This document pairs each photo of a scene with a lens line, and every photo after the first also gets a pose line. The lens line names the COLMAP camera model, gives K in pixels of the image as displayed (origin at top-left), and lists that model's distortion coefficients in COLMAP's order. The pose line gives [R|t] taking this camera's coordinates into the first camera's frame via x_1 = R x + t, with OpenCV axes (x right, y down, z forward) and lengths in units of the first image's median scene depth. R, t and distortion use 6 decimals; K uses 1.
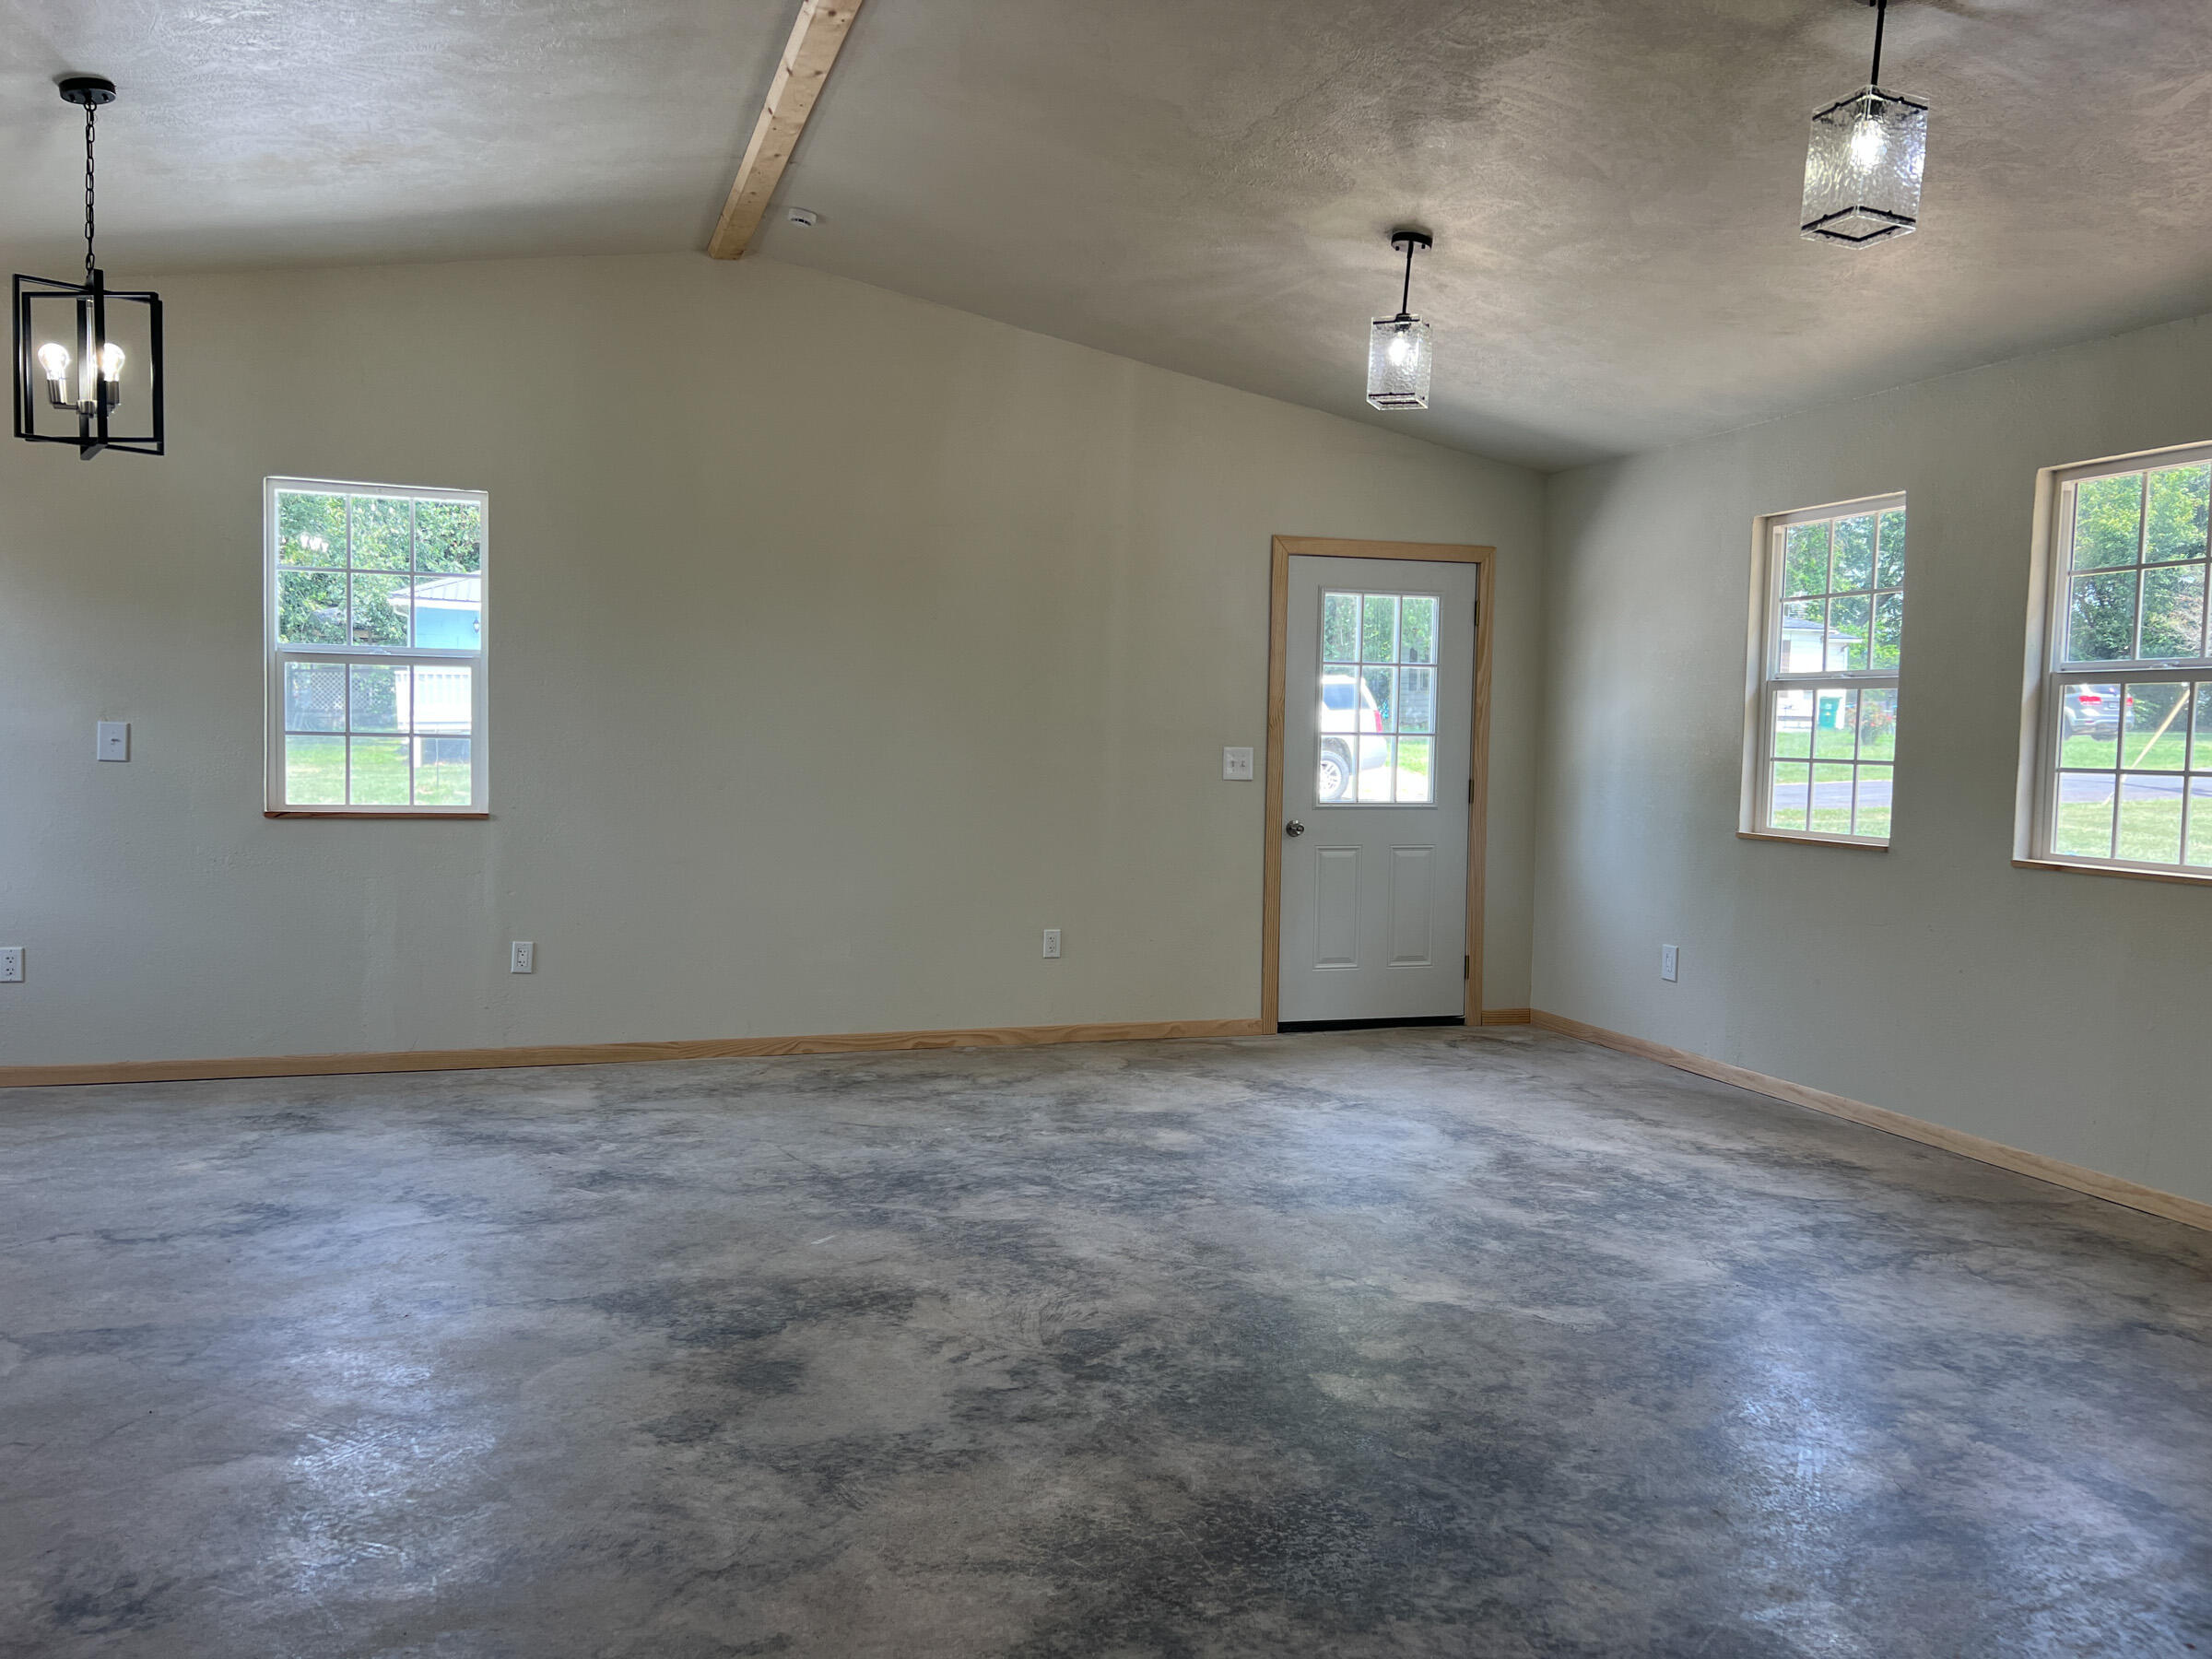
lens RADIAL K [[1671.2, 0, 1106.0], [0, 1671.2, 829.5], [0, 0, 1]] dist [0.056464, -0.064180]
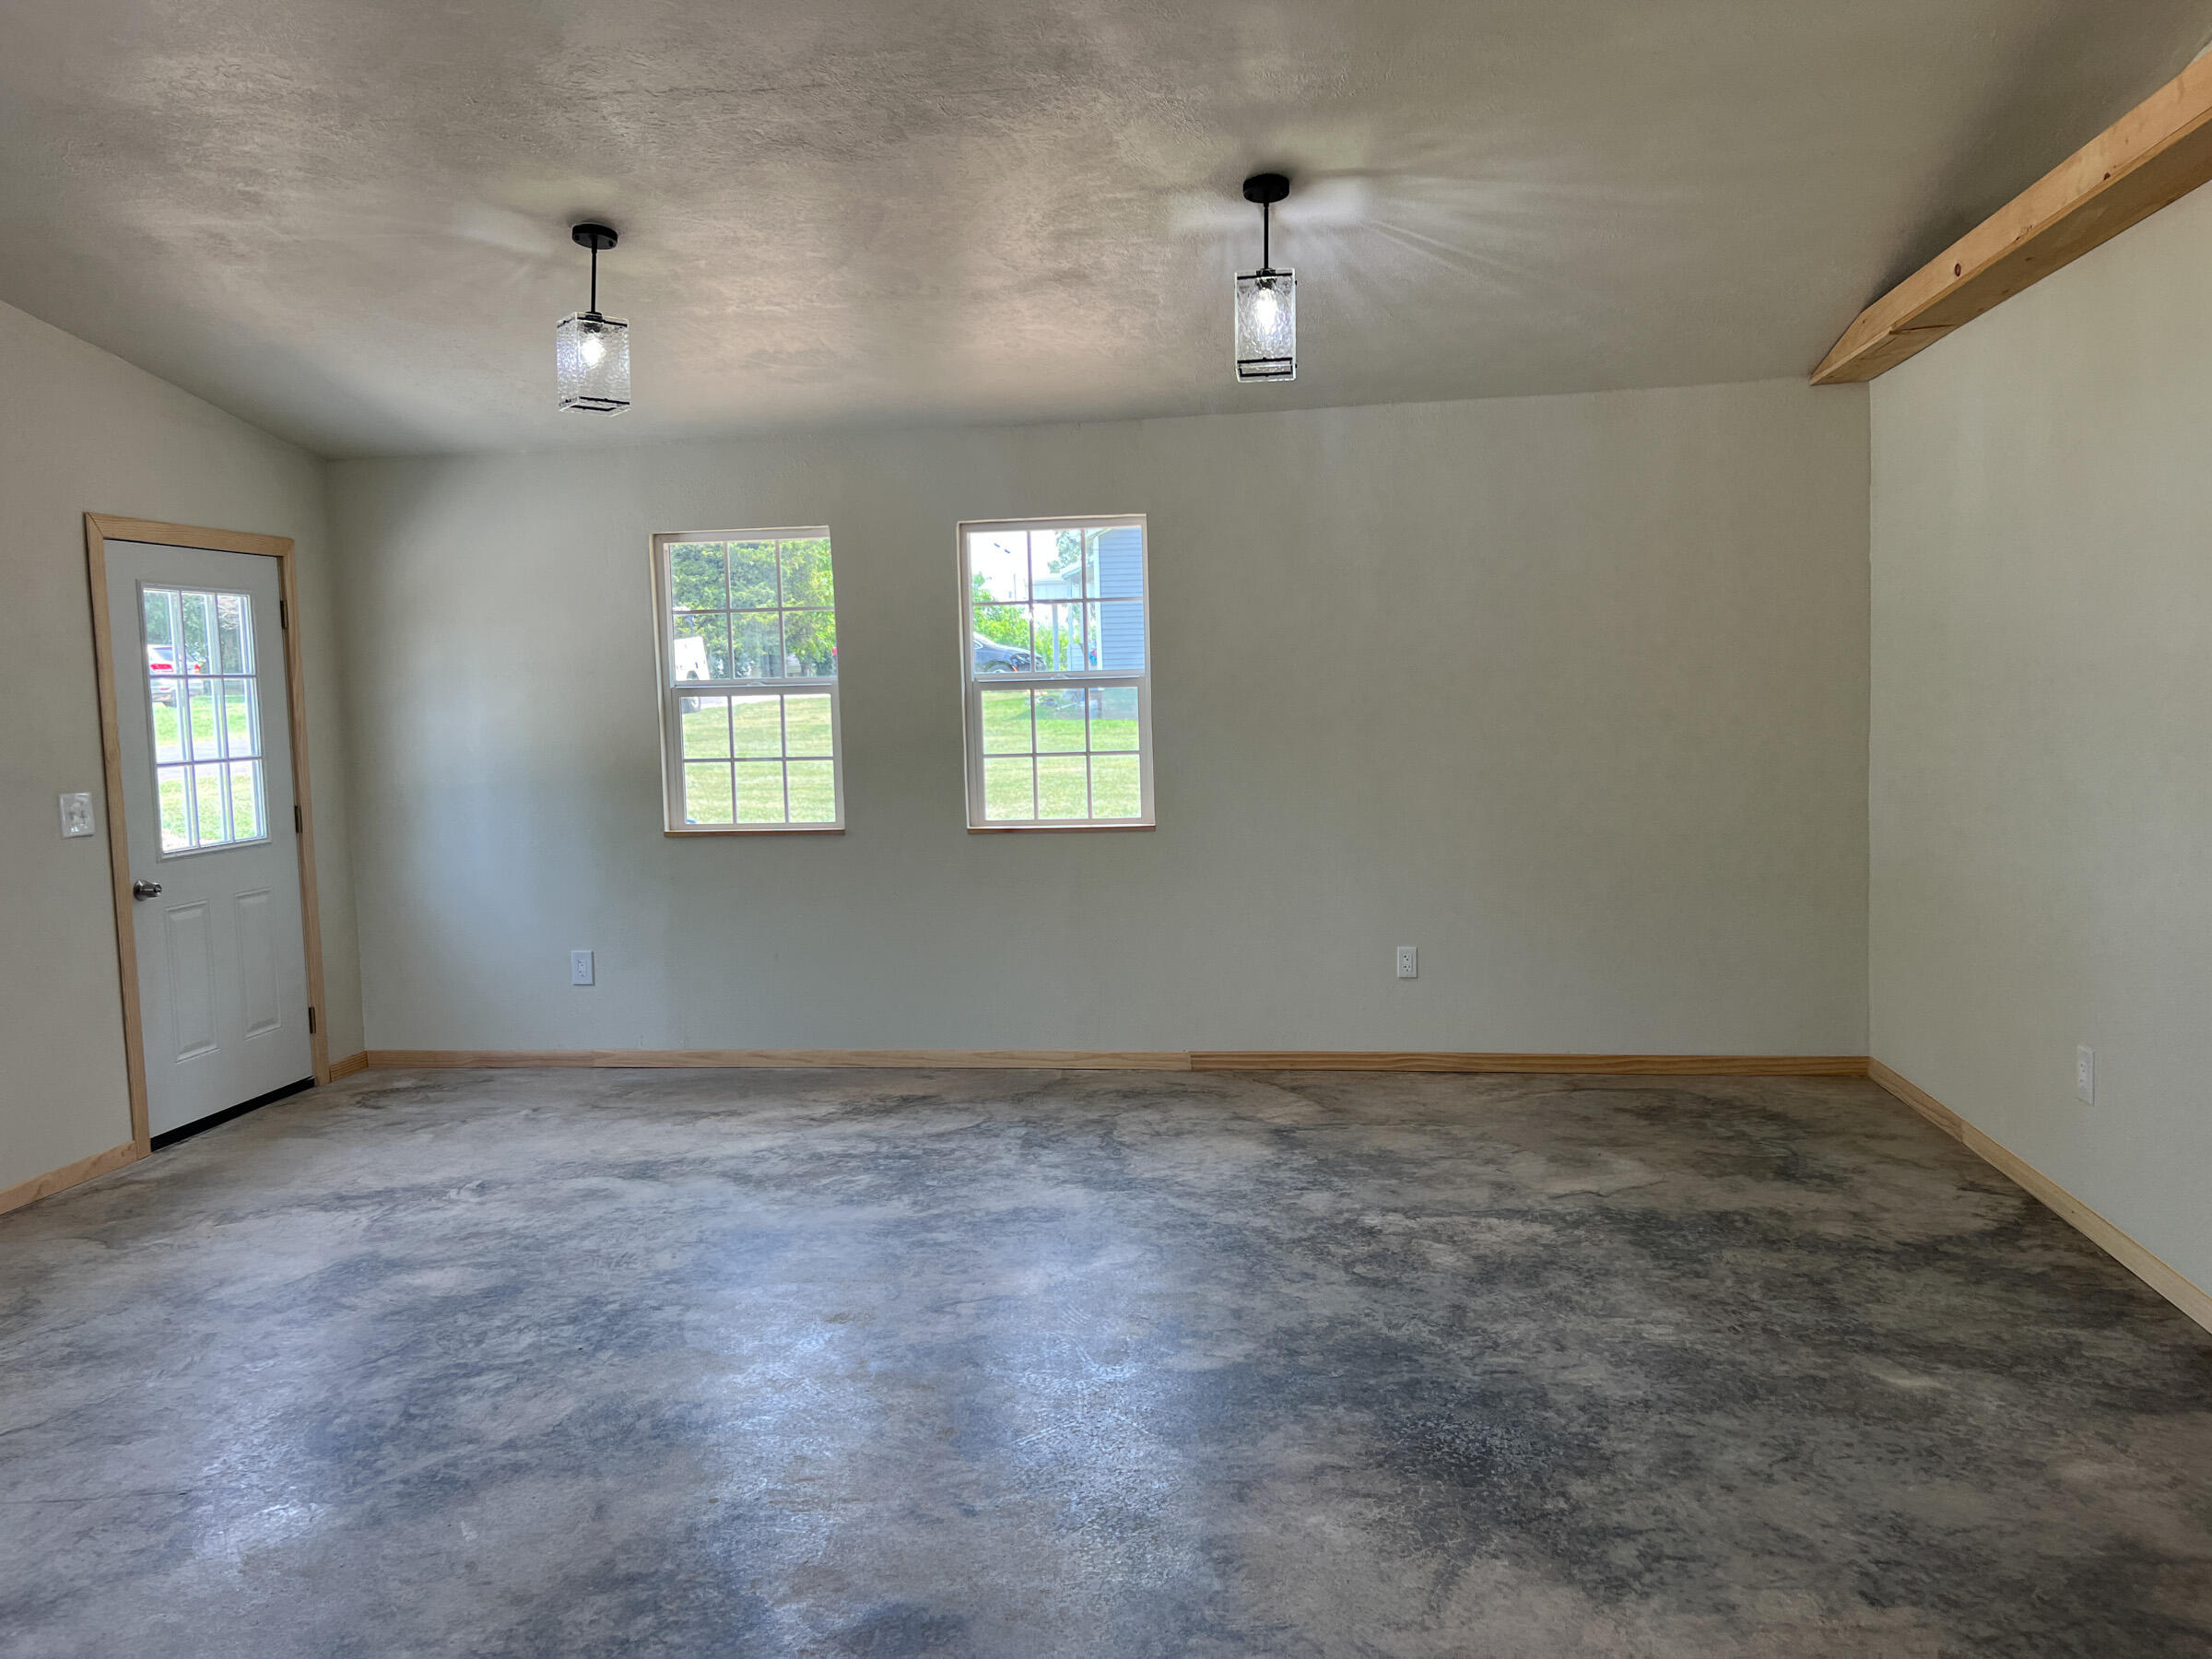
lens RADIAL K [[1665.7, 0, 1093.5], [0, 1665.7, 819.1], [0, 0, 1]] dist [0.087877, -0.128792]
pose [[0.456604, -0.105083, 0.883442, -0.612550], [0.088892, 0.993420, 0.072221, -0.082620], [-0.885218, 0.045554, 0.462941, 0.385701]]
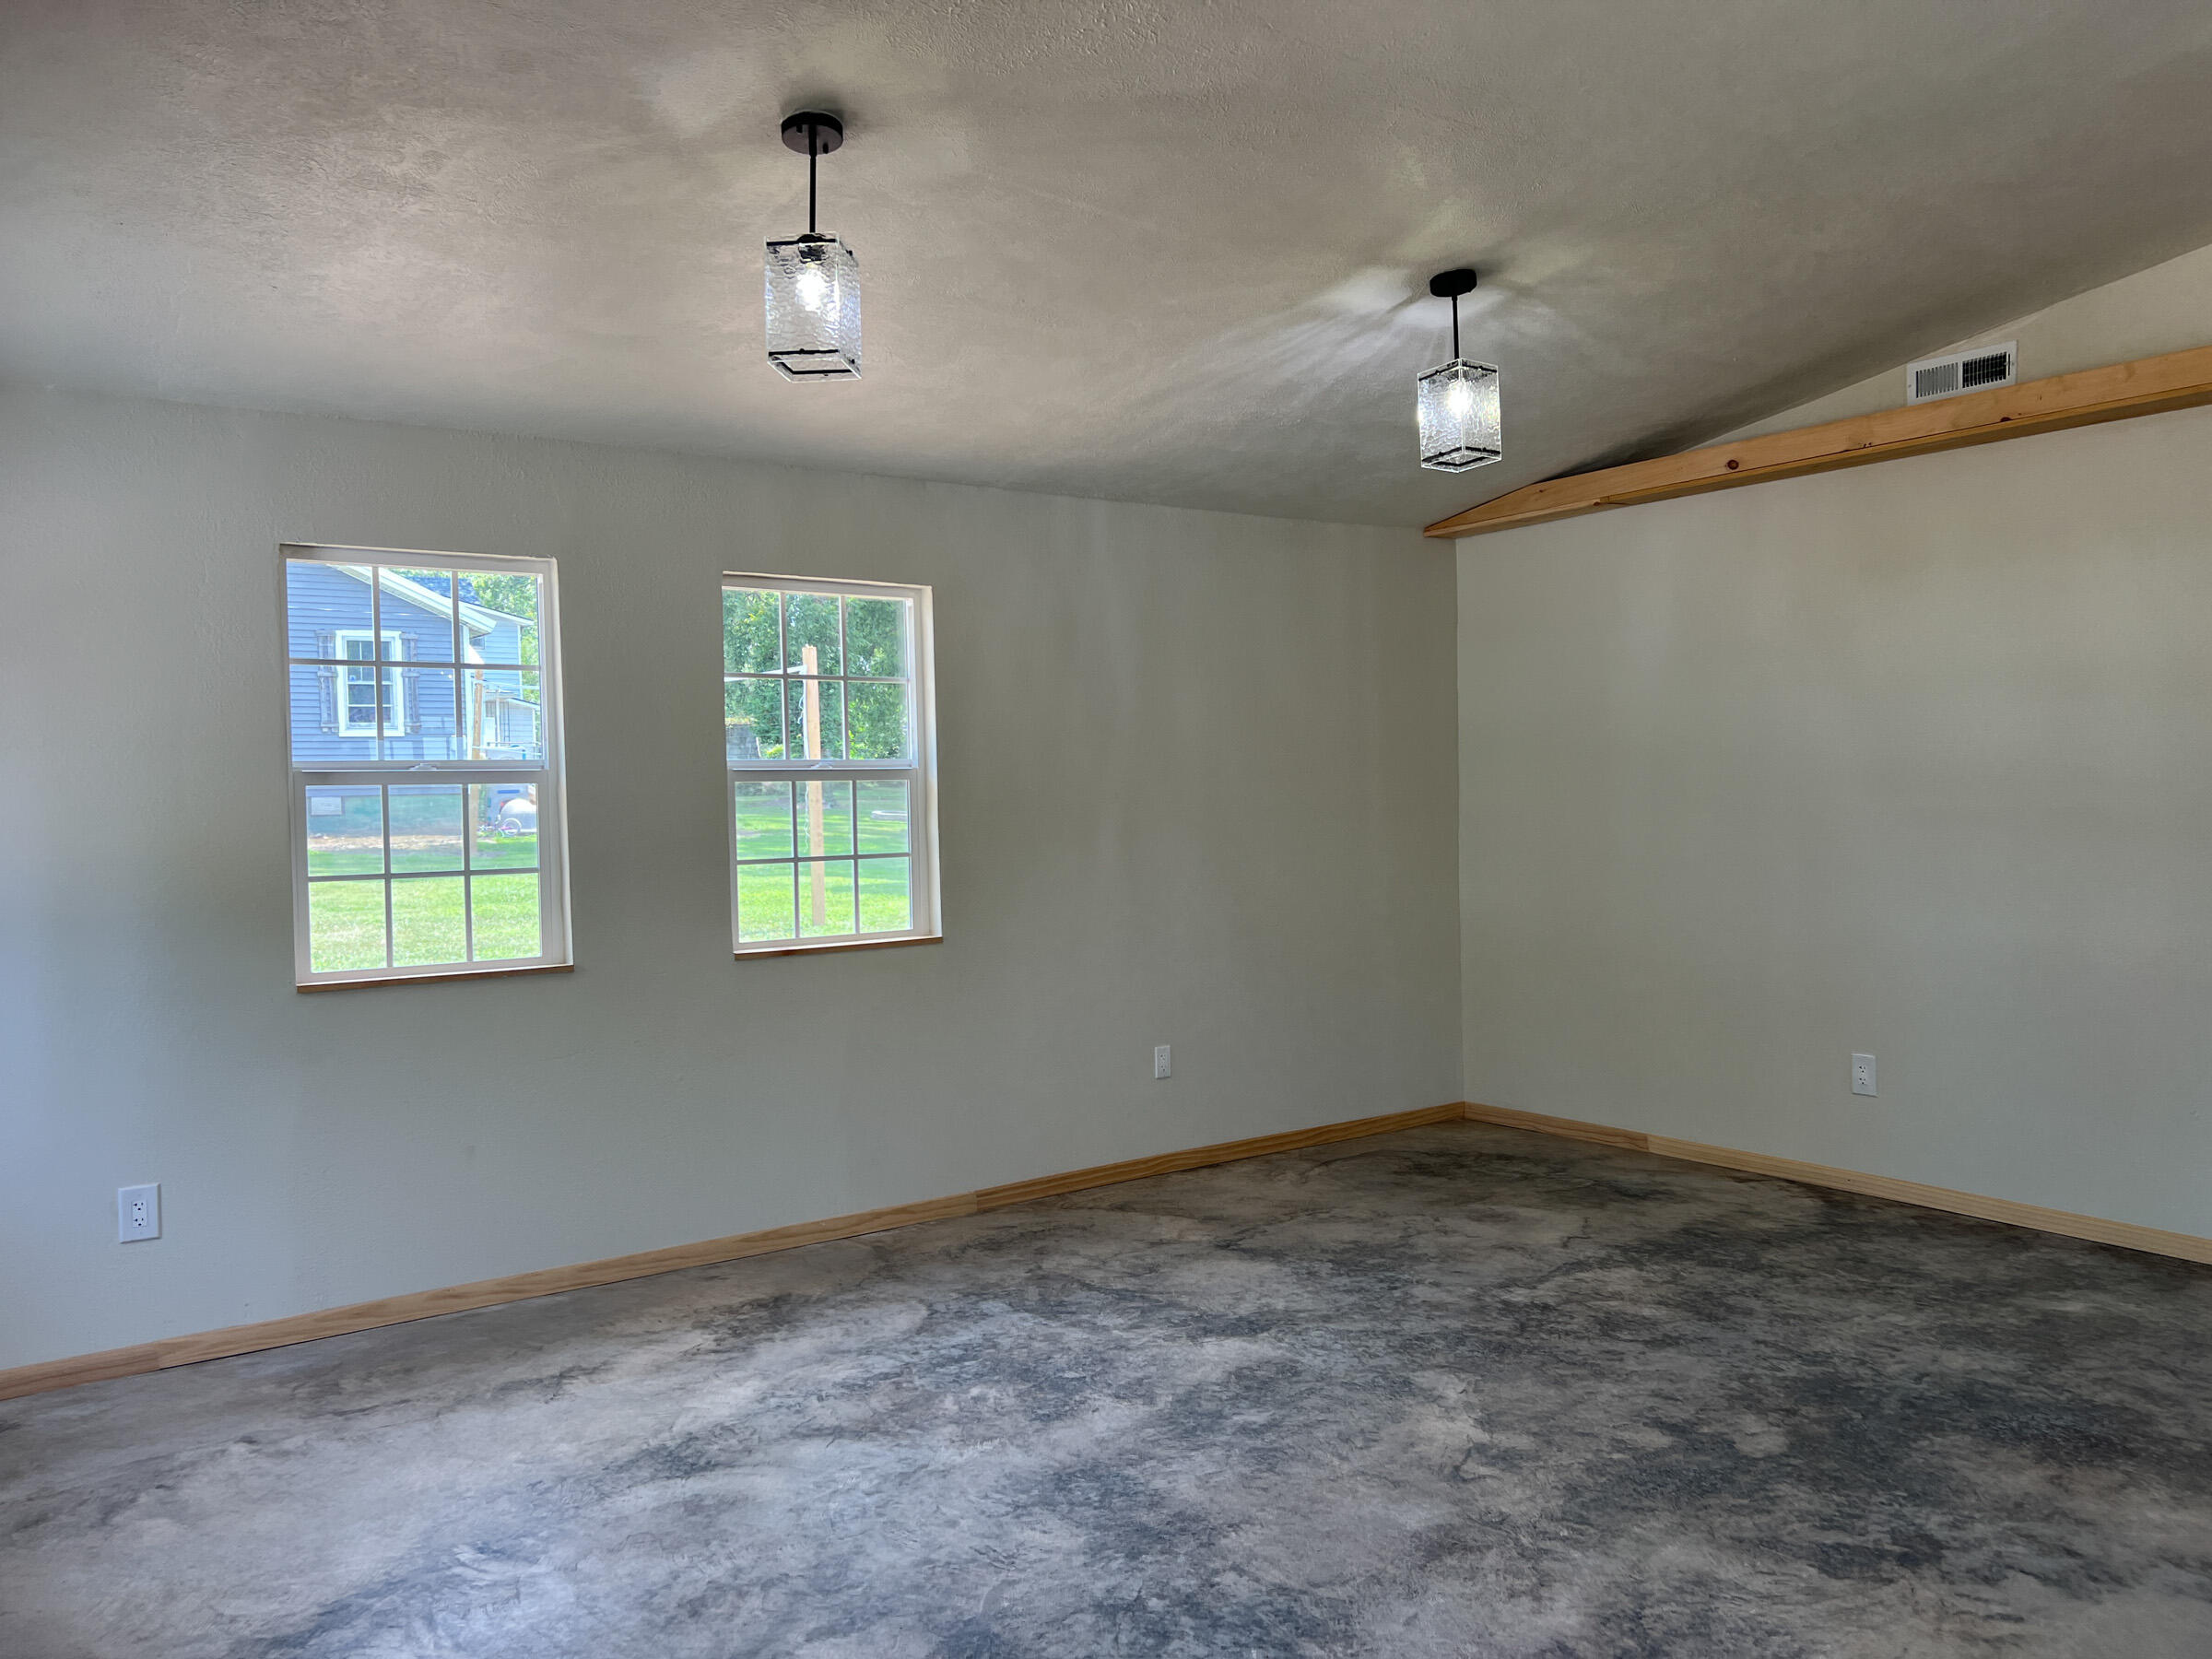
lens RADIAL K [[1671.2, 0, 1106.0], [0, 1671.2, 829.5], [0, 0, 1]] dist [0.056464, -0.064180]
pose [[-0.294855, -0.042184, 0.954610, -0.564909], [0.066178, 0.995725, 0.064441, -0.123533], [-0.953248, 0.082175, -0.290803, 1.244390]]
